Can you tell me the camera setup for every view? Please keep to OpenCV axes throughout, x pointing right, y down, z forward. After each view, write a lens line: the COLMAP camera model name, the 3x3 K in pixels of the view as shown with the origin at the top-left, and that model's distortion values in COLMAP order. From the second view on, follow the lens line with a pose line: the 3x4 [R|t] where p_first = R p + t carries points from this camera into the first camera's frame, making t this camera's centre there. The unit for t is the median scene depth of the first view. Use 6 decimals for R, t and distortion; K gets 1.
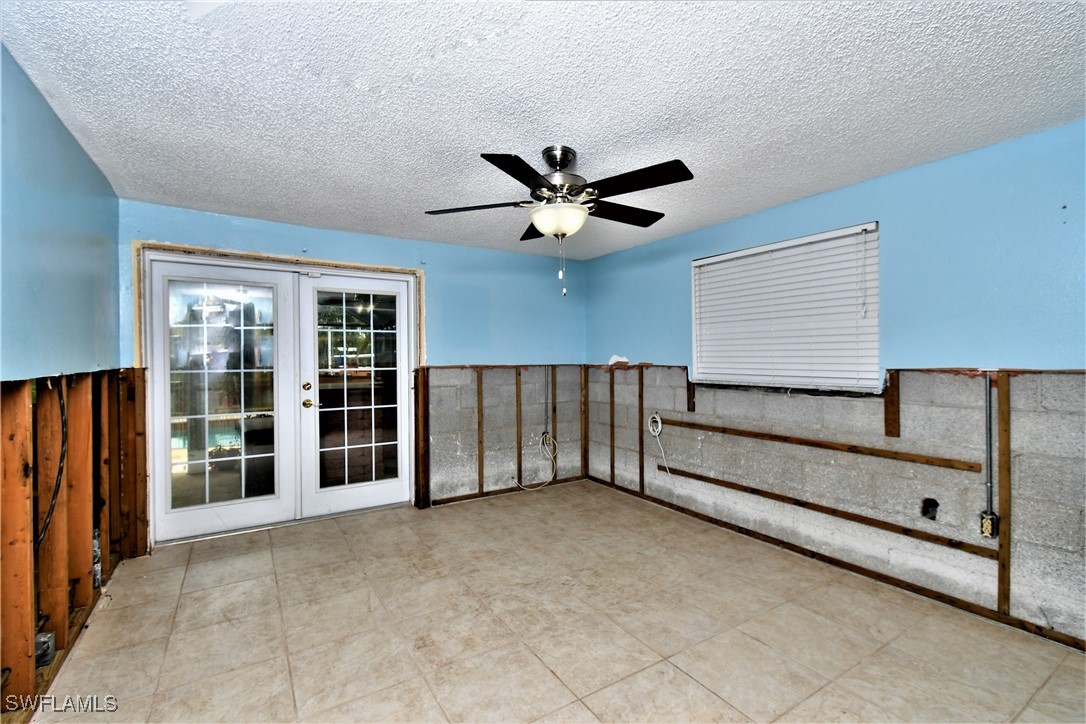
lens RADIAL K [[482.4, 0, 545.4], [0, 482.4, 360.2], [0, 0, 1]] dist [0.006636, -0.001662]
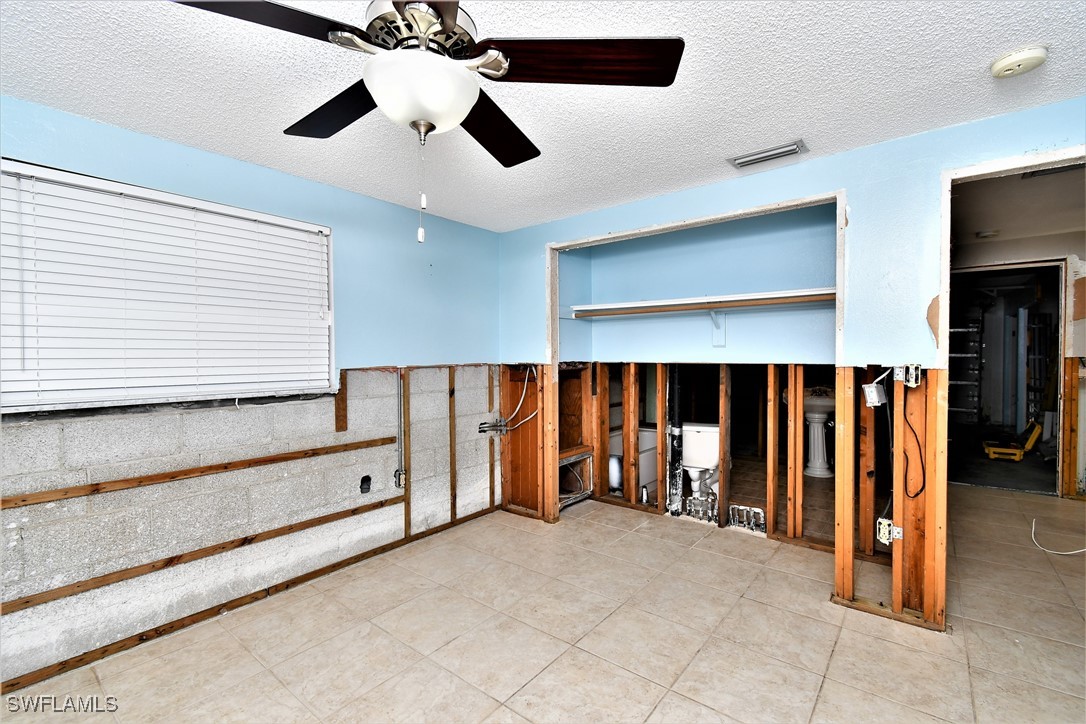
lens RADIAL K [[482.4, 0, 544.6], [0, 482.4, 359.6], [0, 0, 1]] dist [0.006636, -0.001662]
pose [[-0.332226, -0.002114, 0.943197, -0.451511], [0.011392, 0.999916, 0.006254, -0.004616], [-0.943131, 0.012822, -0.332174, 0.913968]]
